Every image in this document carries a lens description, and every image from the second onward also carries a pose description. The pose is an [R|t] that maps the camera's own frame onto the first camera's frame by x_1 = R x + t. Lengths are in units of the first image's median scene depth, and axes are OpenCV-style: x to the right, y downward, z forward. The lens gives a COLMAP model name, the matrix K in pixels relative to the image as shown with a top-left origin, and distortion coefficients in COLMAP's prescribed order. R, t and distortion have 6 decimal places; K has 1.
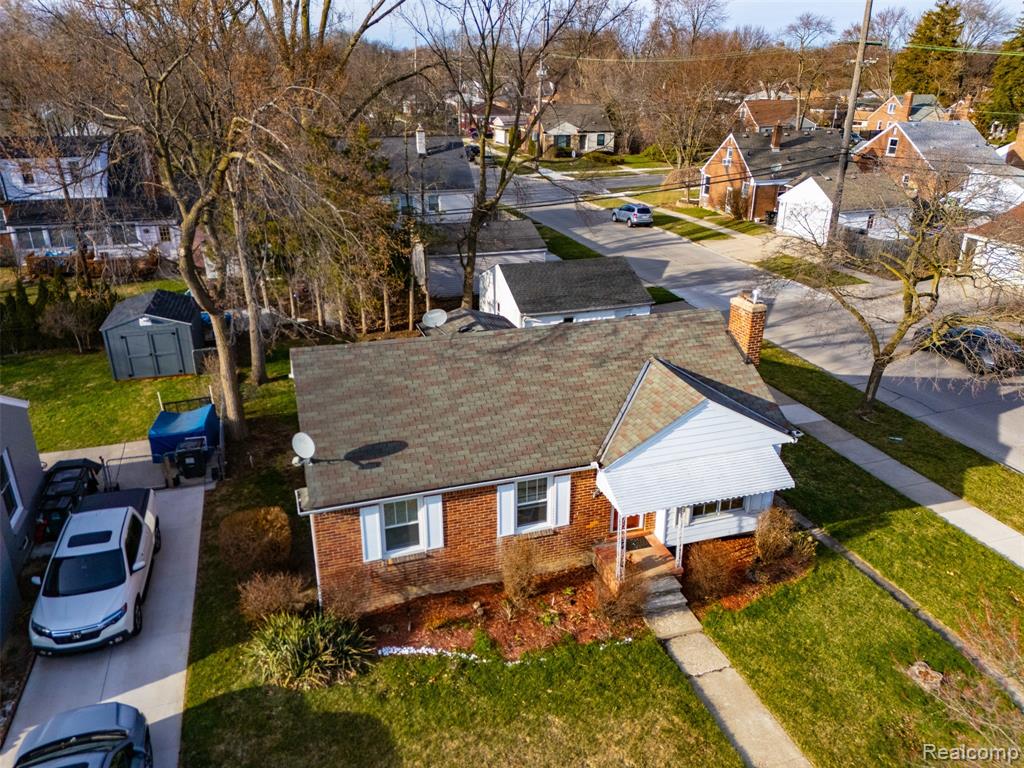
lens RADIAL K [[747.2, 0, 514.1], [0, 747.2, 383.8], [0, 0, 1]] dist [0.087136, -0.083643]
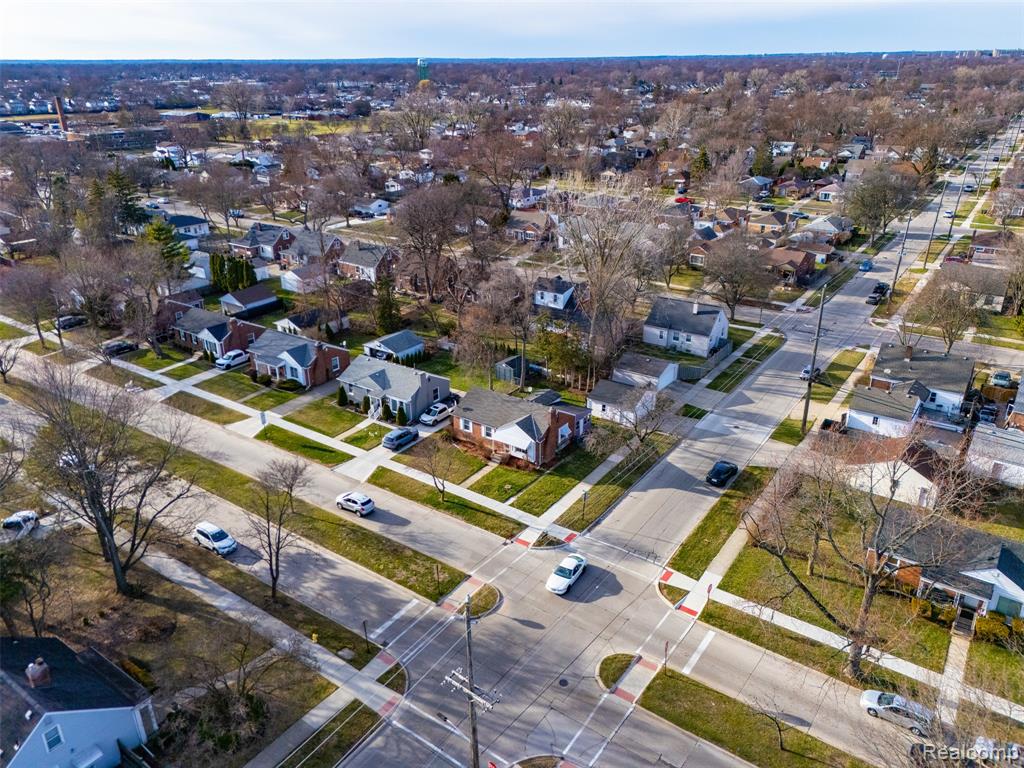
lens RADIAL K [[747.2, 0, 514.1], [0, 747.2, 383.8], [0, 0, 1]] dist [0.087136, -0.083643]
pose [[0.595880, 0.305944, -0.742513, 3.559590], [-0.300119, 0.942434, 0.147469, -0.877240], [0.744887, 0.134968, 0.653397, -2.008595]]
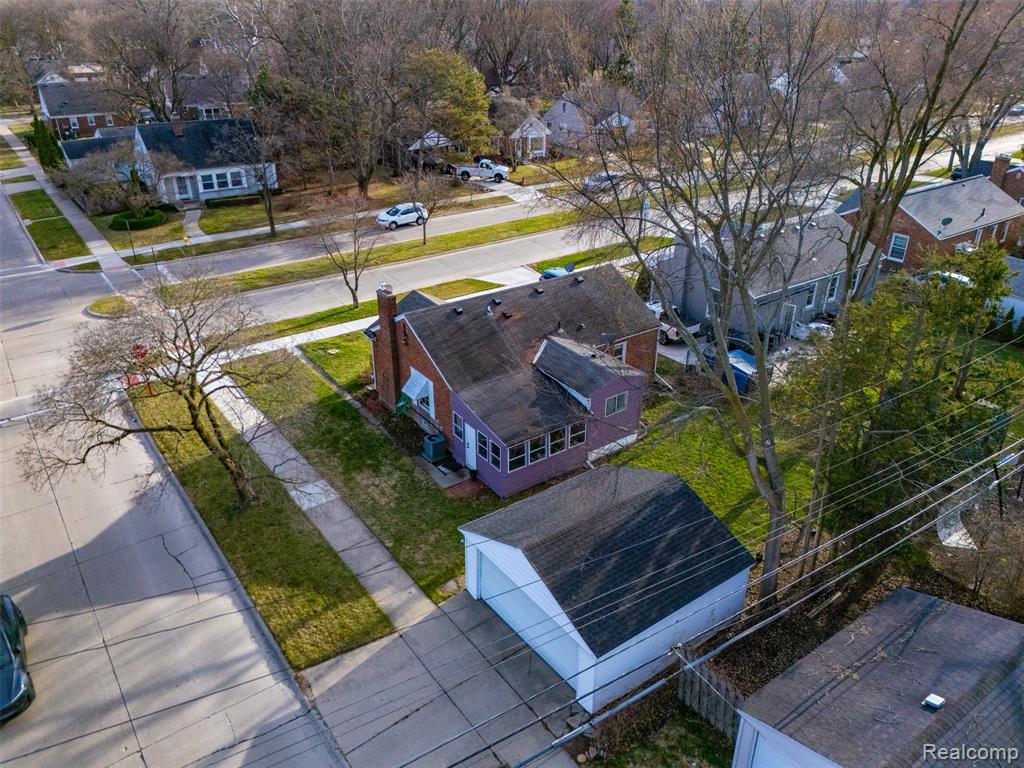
lens RADIAL K [[747.2, 0, 514.1], [0, 747.2, 383.8], [0, 0, 1]] dist [0.087136, -0.083643]
pose [[-0.953419, 0.129350, -0.272509, 0.598023], [-0.122830, 0.658633, 0.742371, -1.405818], [0.275509, 0.741263, -0.612065, 2.568039]]
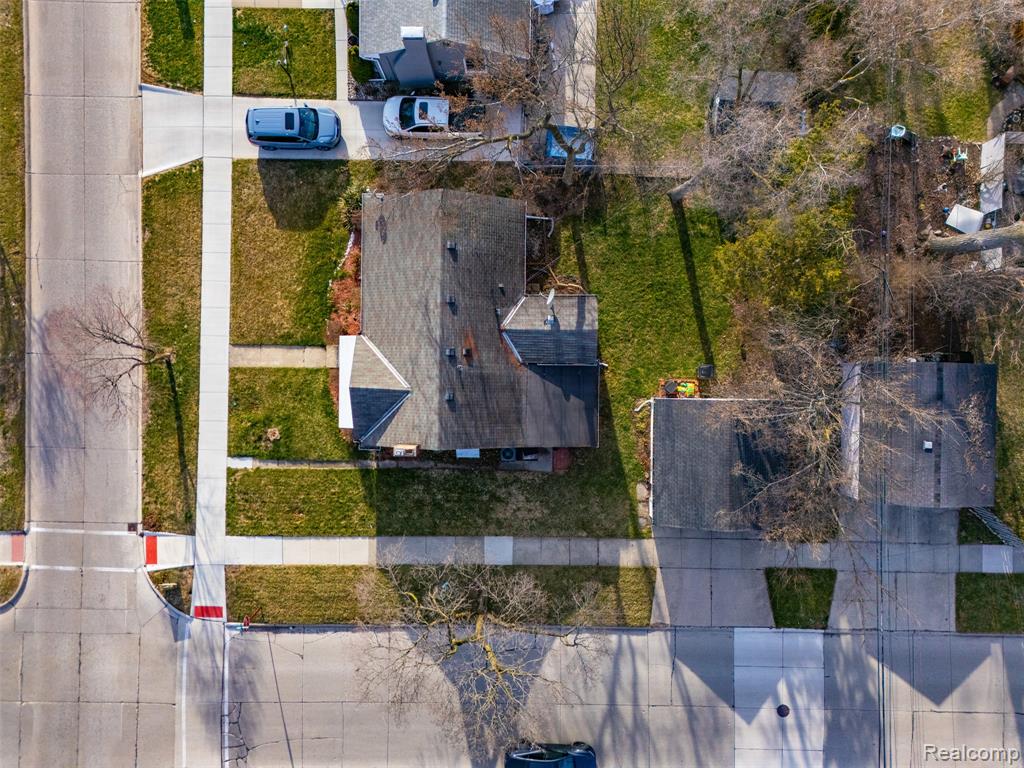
lens RADIAL K [[747.2, 0, 514.1], [0, 747.2, 383.8], [0, 0, 1]] dist [0.087136, -0.083643]
pose [[-0.324794, 0.945785, 0.000570, 0.105136], [-0.354448, -0.122280, 0.927046, -1.992177], [0.876856, 0.300897, 0.374947, 0.636253]]
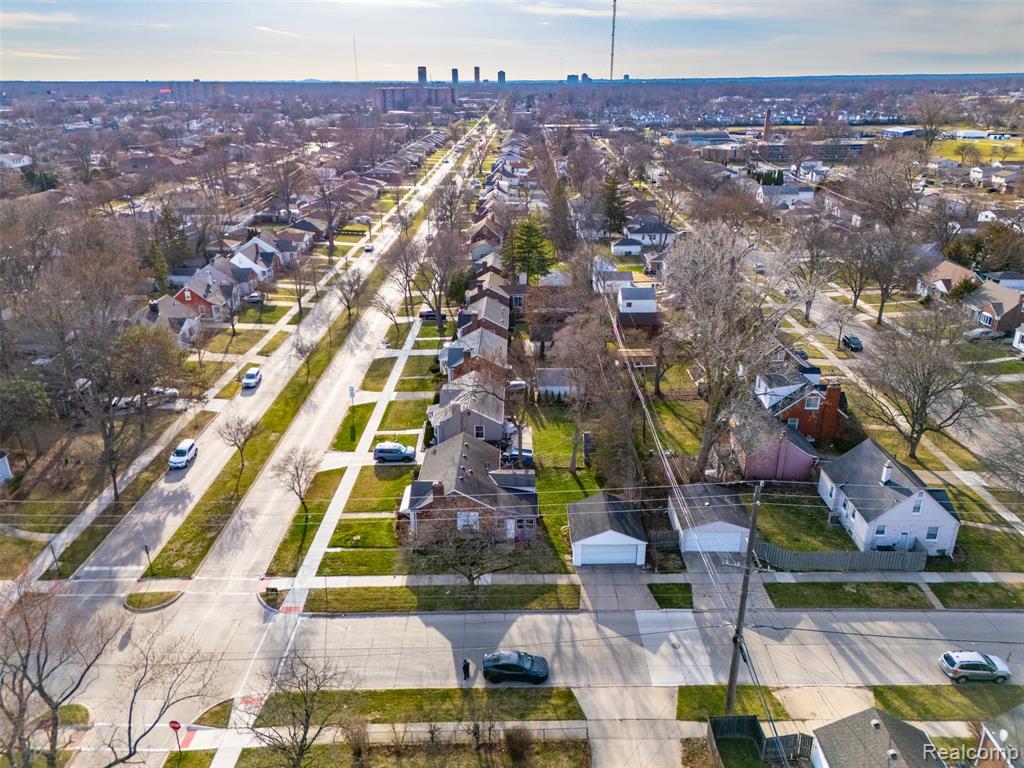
lens RADIAL K [[747.2, 0, 514.1], [0, 747.2, 383.8], [0, 0, 1]] dist [0.087136, -0.083643]
pose [[-0.316979, 0.348868, -0.881939, 3.449153], [-0.364587, 0.813619, 0.452879, -2.428794], [0.875557, 0.465097, -0.130707, 1.768437]]
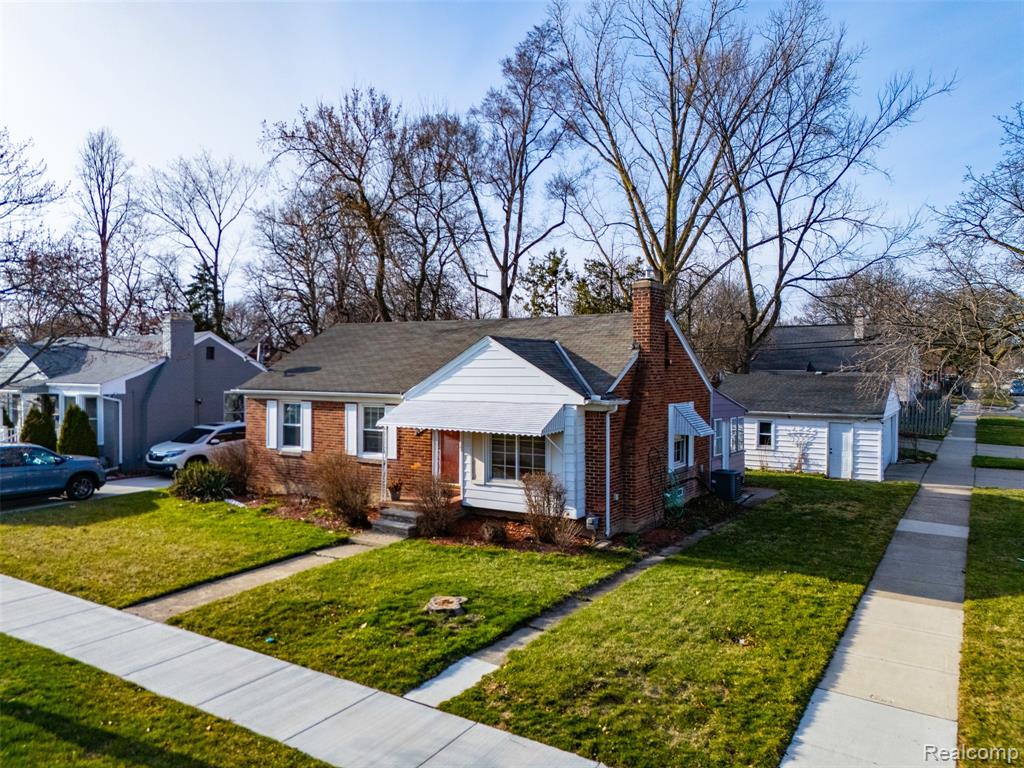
lens RADIAL K [[747.2, 0, 514.1], [0, 747.2, 383.8], [0, 0, 1]] dist [0.087136, -0.083643]
pose [[0.639873, 0.013453, -0.768363, 1.041584], [-0.296663, 0.926666, -0.230828, 0.297216], [0.708910, 0.375646, 0.596939, 0.462313]]
